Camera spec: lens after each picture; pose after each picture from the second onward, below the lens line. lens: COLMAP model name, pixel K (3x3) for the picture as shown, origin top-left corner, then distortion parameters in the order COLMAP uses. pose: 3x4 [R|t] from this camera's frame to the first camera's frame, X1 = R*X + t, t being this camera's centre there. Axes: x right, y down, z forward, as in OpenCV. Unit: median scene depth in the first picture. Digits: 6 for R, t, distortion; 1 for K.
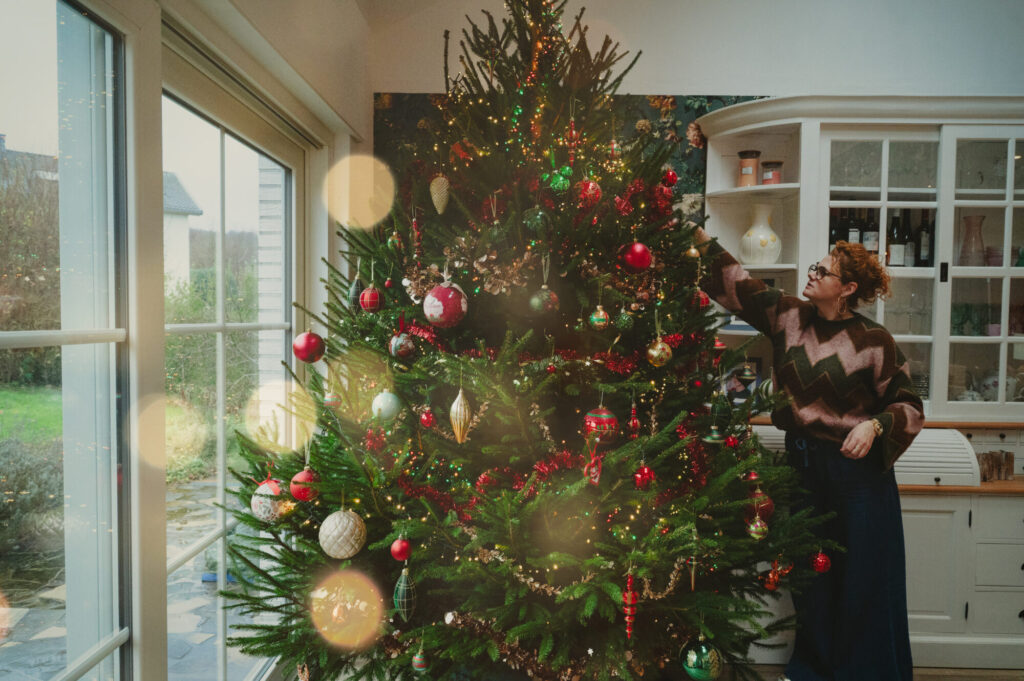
lens RADIAL K [[677.9, 0, 514.7], [0, 677.9, 343.7], [0, 0, 1]] dist [-0.003532, -0.000601]
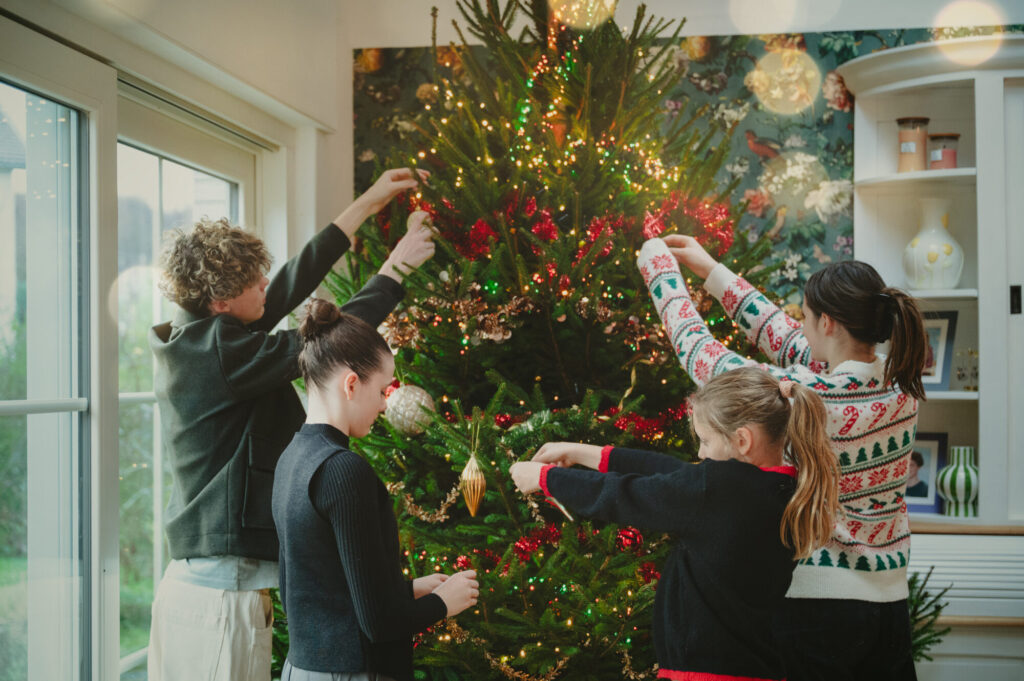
lens RADIAL K [[1577.7, 0, 510.2], [0, 1577.7, 342.1], [0, 0, 1]] dist [0.017509, 0.000000]
pose [[0.990616, -0.020096, -0.135190, 0.163041], [0.012075, 0.998132, -0.059895, 0.019515], [0.136141, 0.057701, 0.989008, -0.548709]]
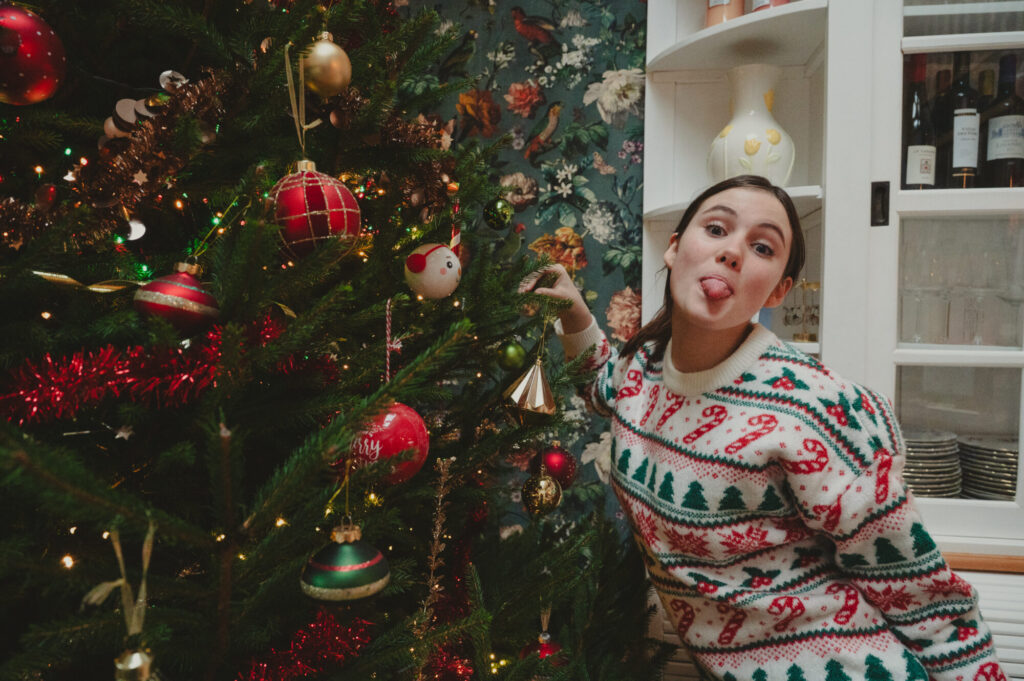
lens RADIAL K [[677.9, 0, 513.5], [0, 677.9, 337.4], [0, 0, 1]] dist [-0.003532, -0.000601]
pose [[0.989014, 0.002695, -0.147795, 0.269552], [-0.005847, 0.999765, -0.020898, -0.010516], [0.147704, 0.021533, 0.988797, 0.515579]]
